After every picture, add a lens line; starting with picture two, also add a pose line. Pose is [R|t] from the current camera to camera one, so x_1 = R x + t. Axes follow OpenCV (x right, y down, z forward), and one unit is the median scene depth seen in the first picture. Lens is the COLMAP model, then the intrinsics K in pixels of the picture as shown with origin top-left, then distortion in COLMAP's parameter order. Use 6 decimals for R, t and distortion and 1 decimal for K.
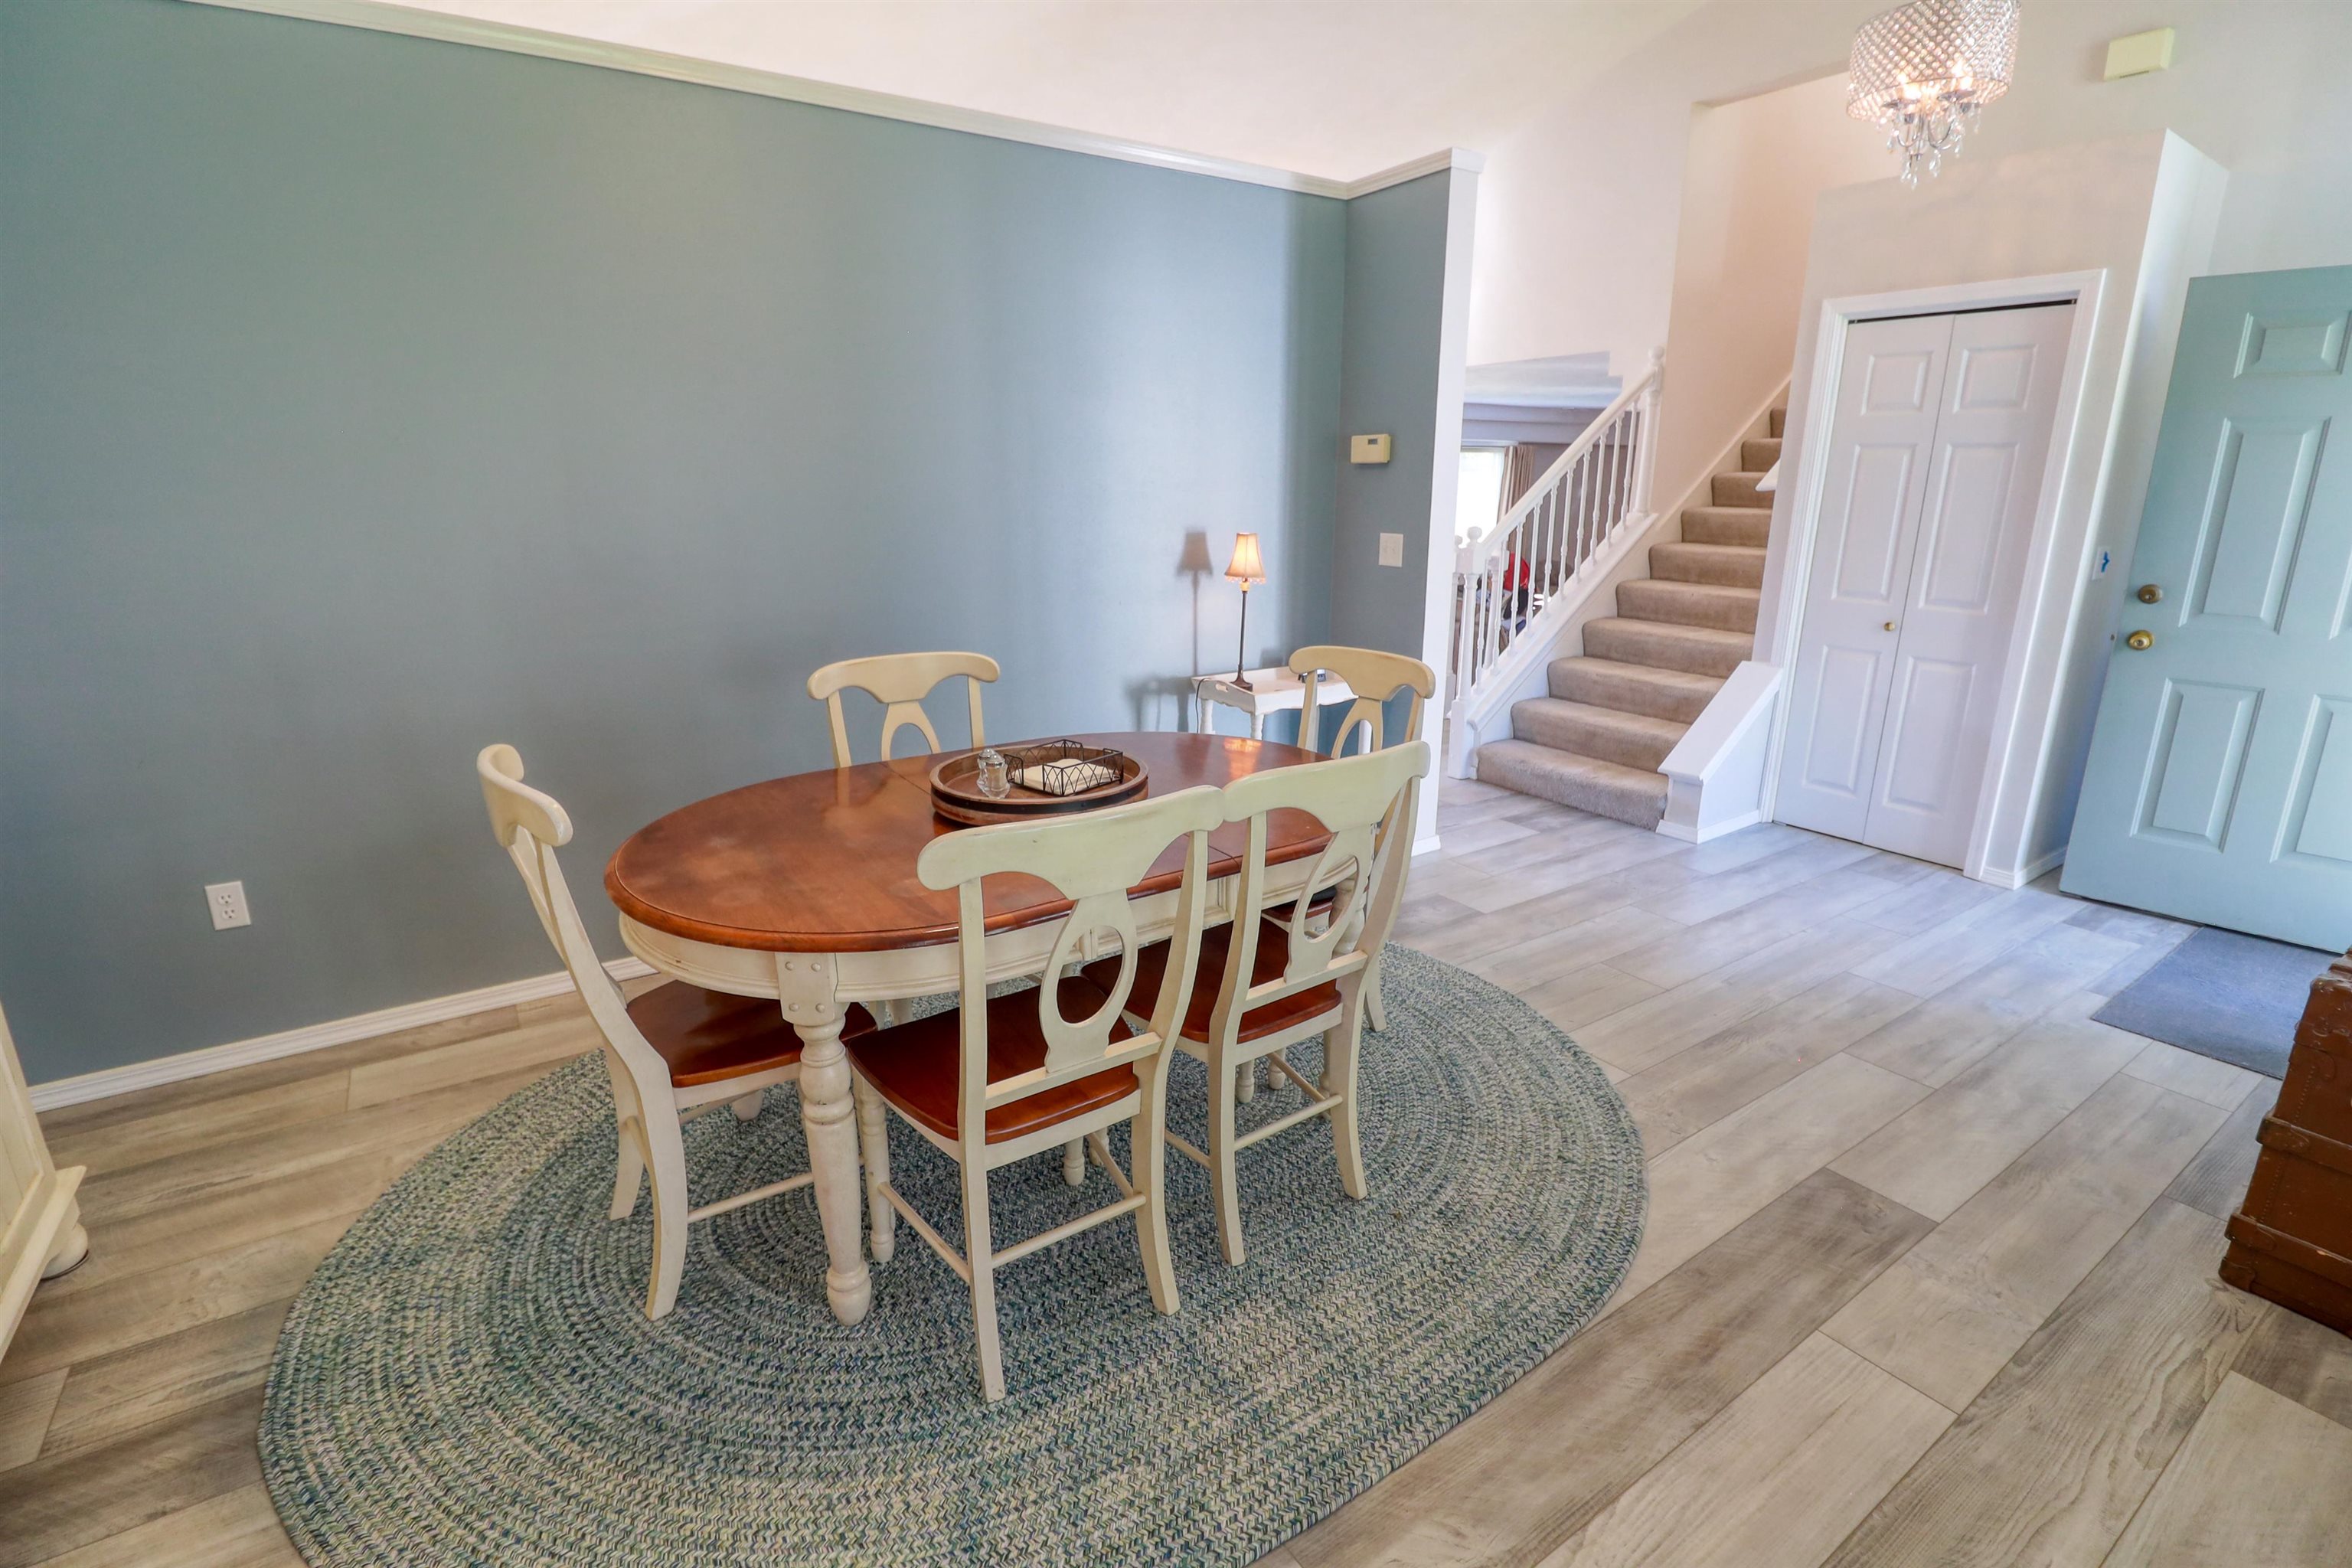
lens RADIAL K [[1085.9, 0, 1170.1], [0, 1085.9, 772.0], [0, 0, 1]] dist [0.001787, -0.014268]
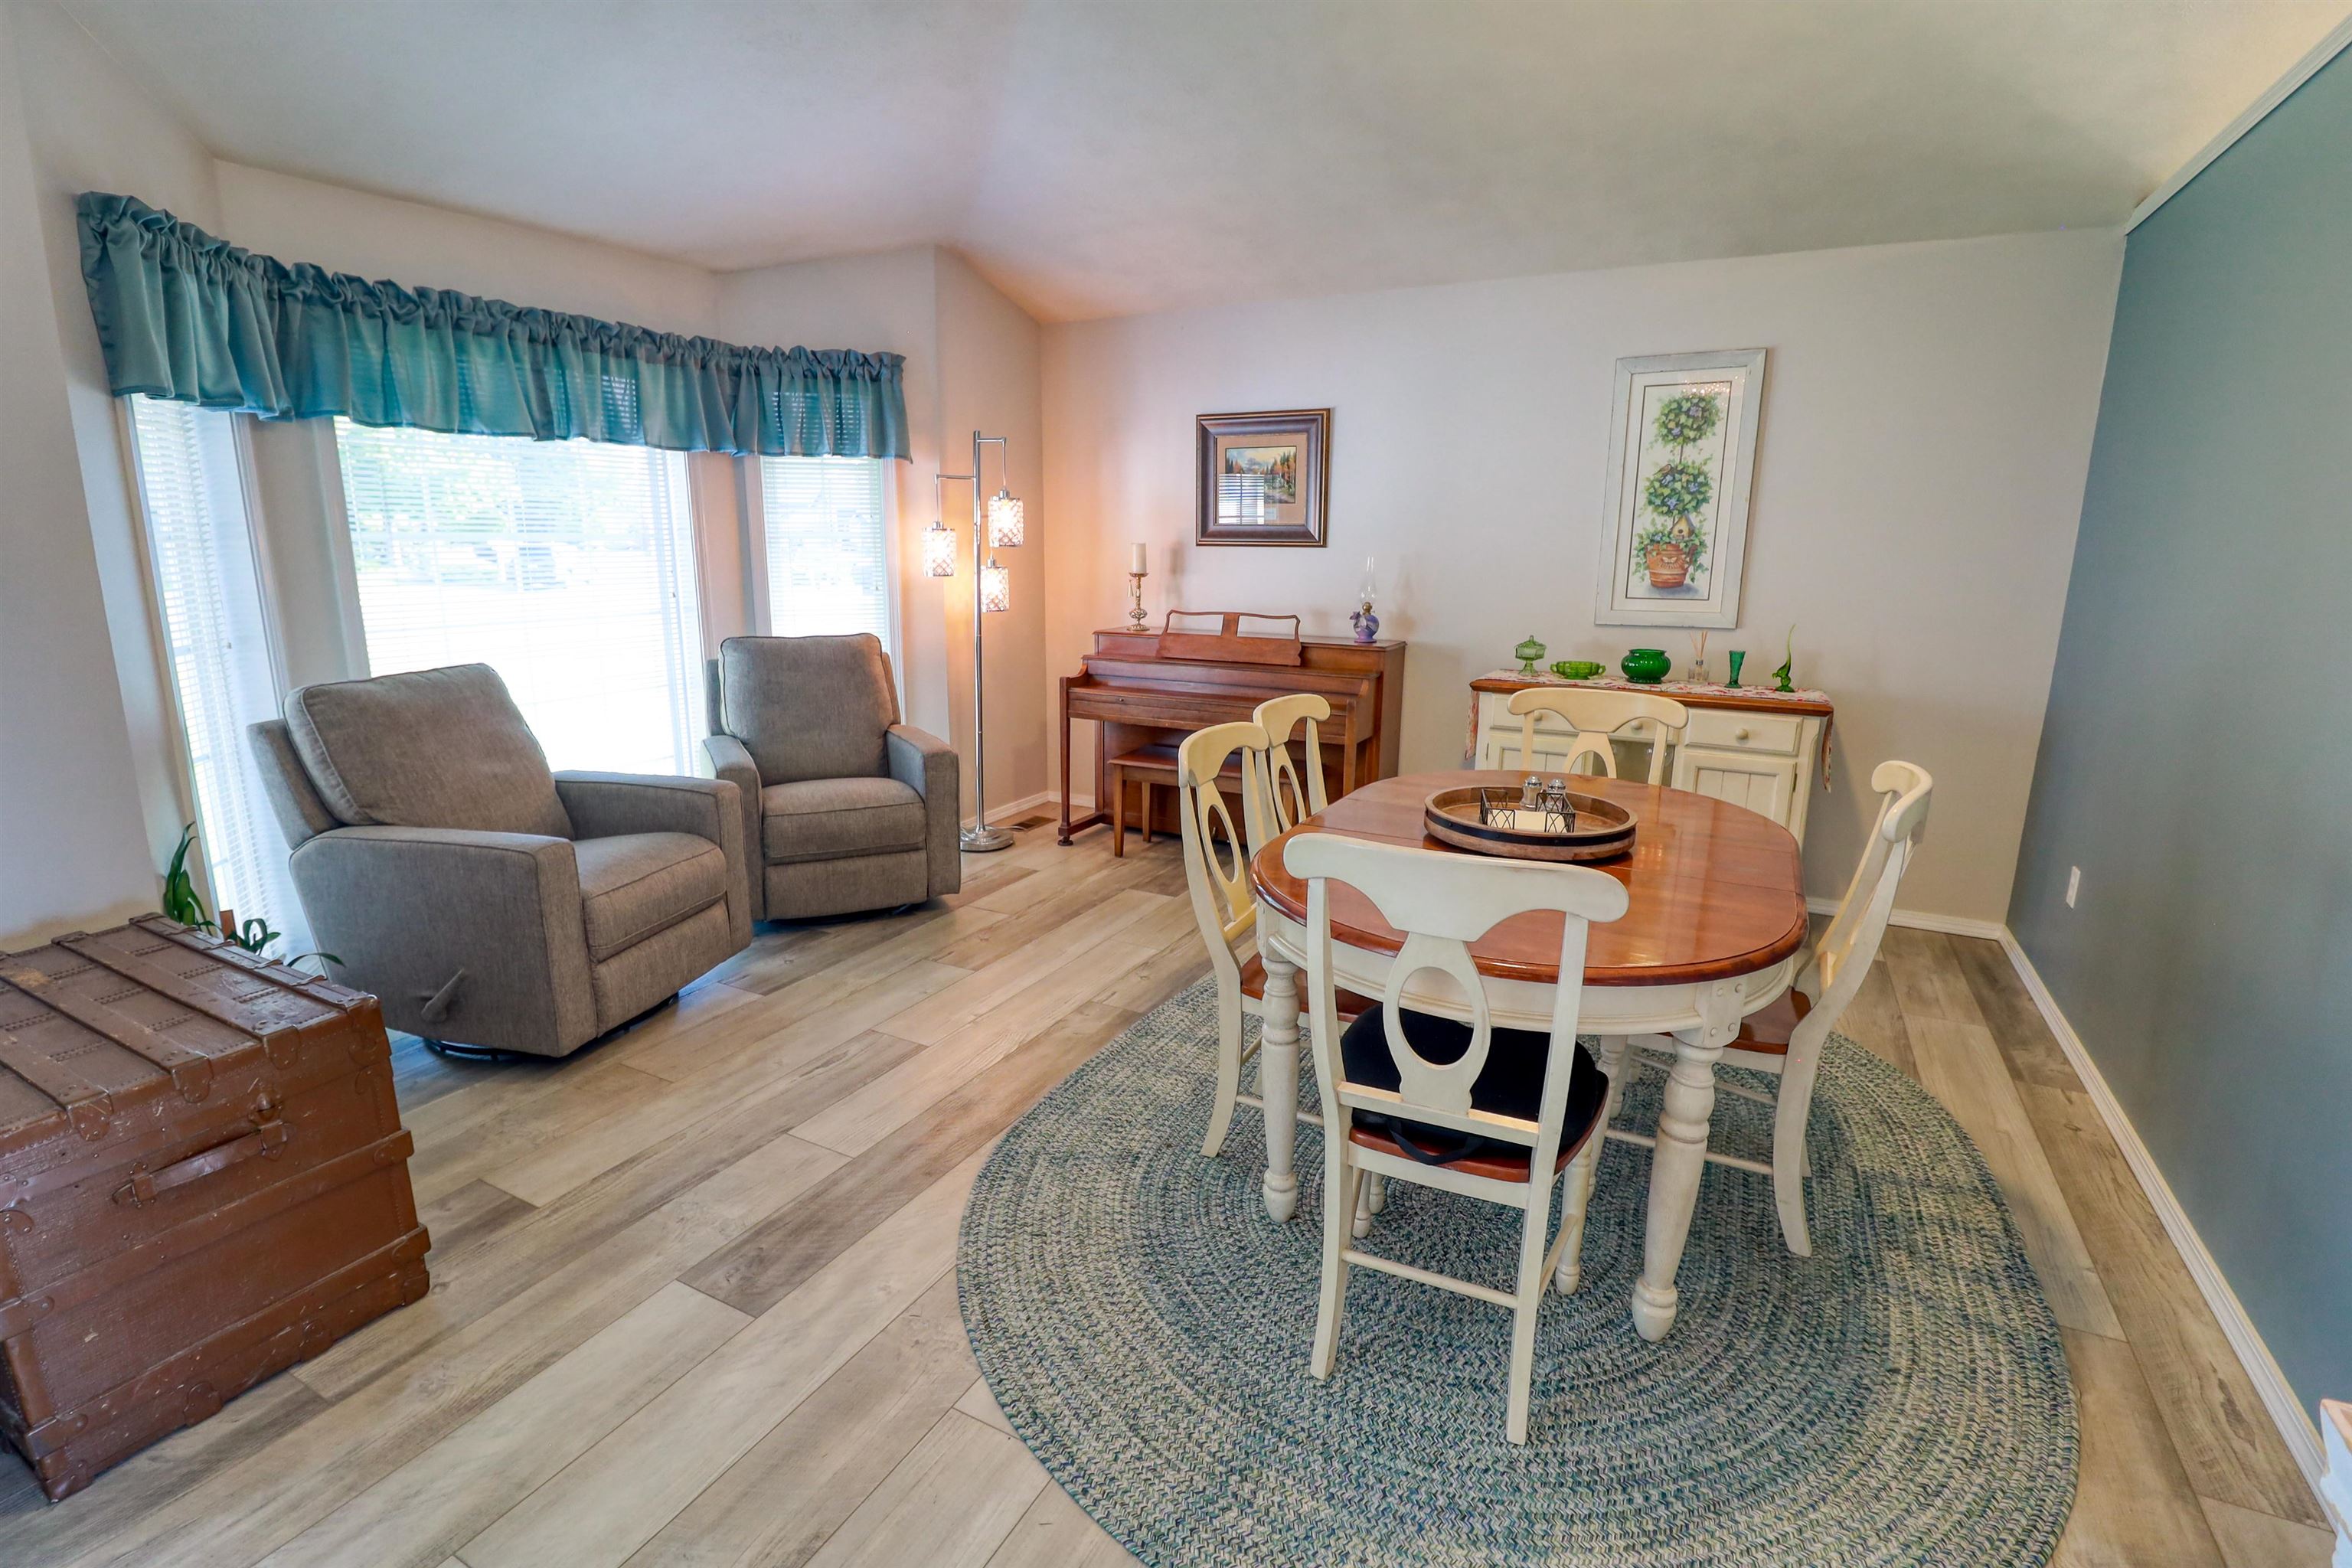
lens RADIAL K [[1085.9, 0, 1170.1], [0, 1085.9, 772.0], [0, 0, 1]] dist [0.001787, -0.014268]
pose [[-0.882162, 0.092874, -0.461697, 0.722838], [-0.132815, 0.891506, 0.433102, -0.475491], [0.451829, 0.443387, -0.774118, 1.747568]]
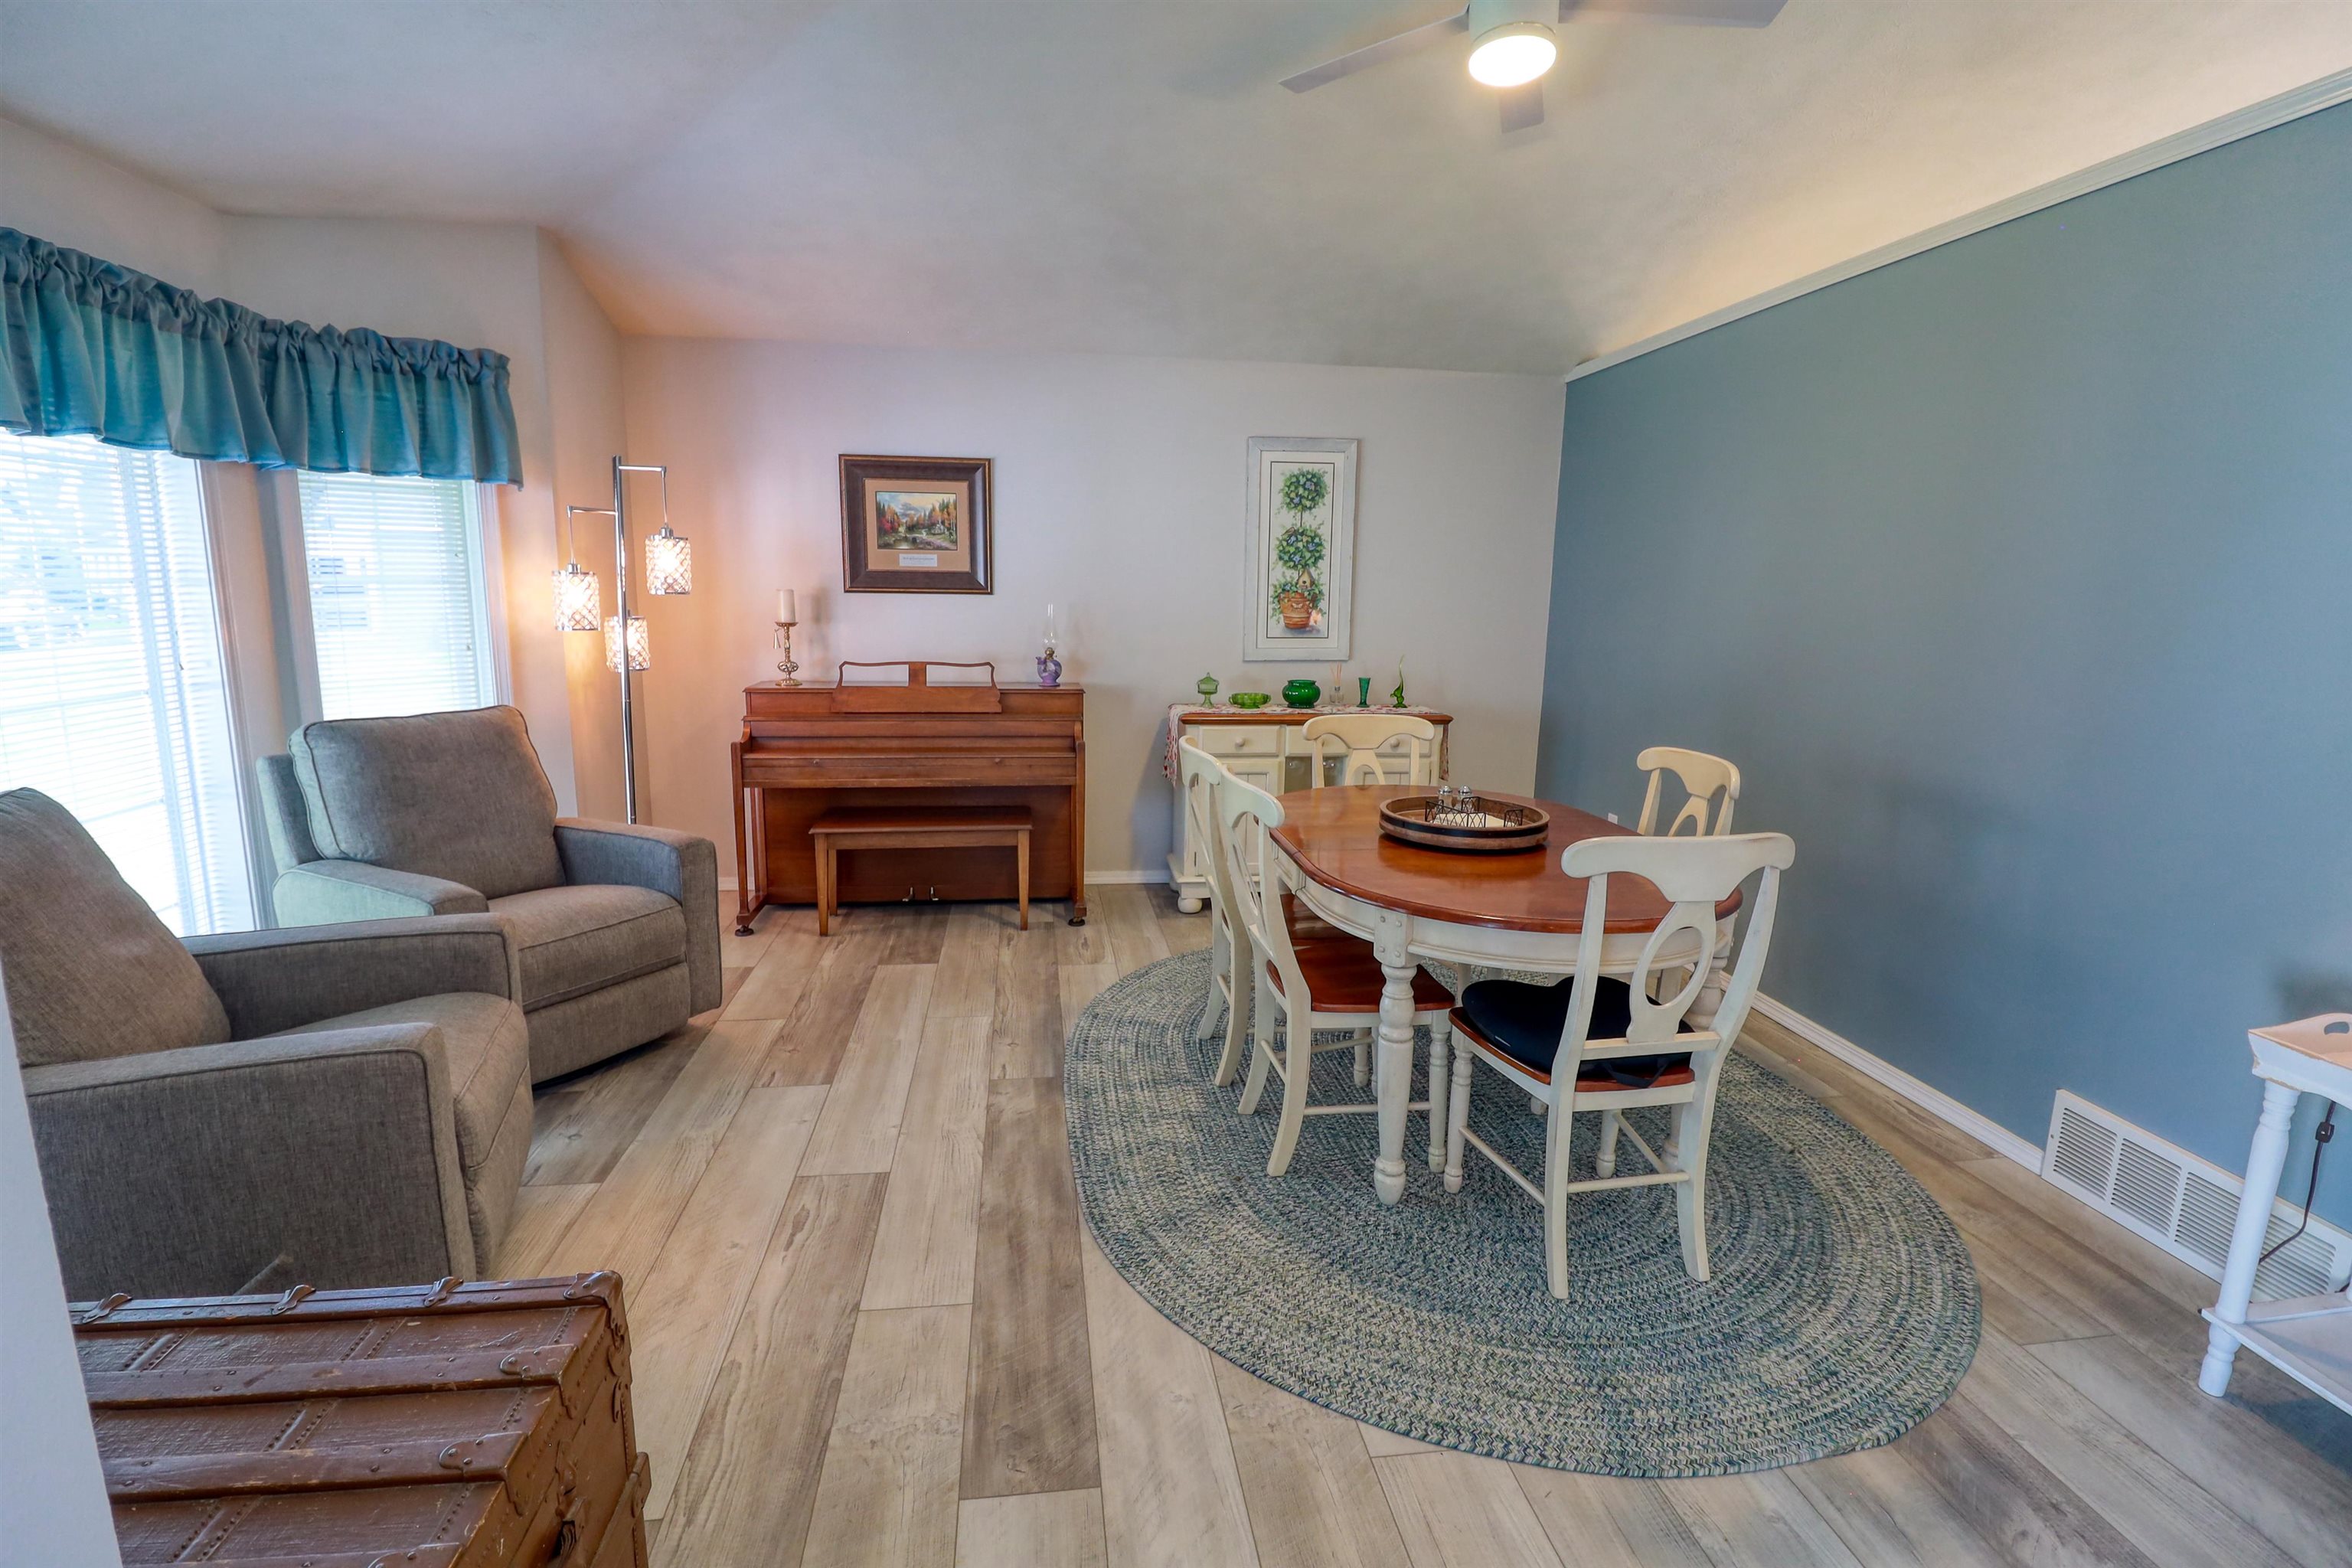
lens RADIAL K [[1085.9, 0, 1170.1], [0, 1085.9, 772.0], [0, 0, 1]] dist [0.001787, -0.014268]
pose [[-0.443199, 0.145098, -0.884602, 1.264668], [-0.252671, 0.926581, 0.278576, -0.340184], [0.860077, 0.346978, -0.373997, 1.237081]]
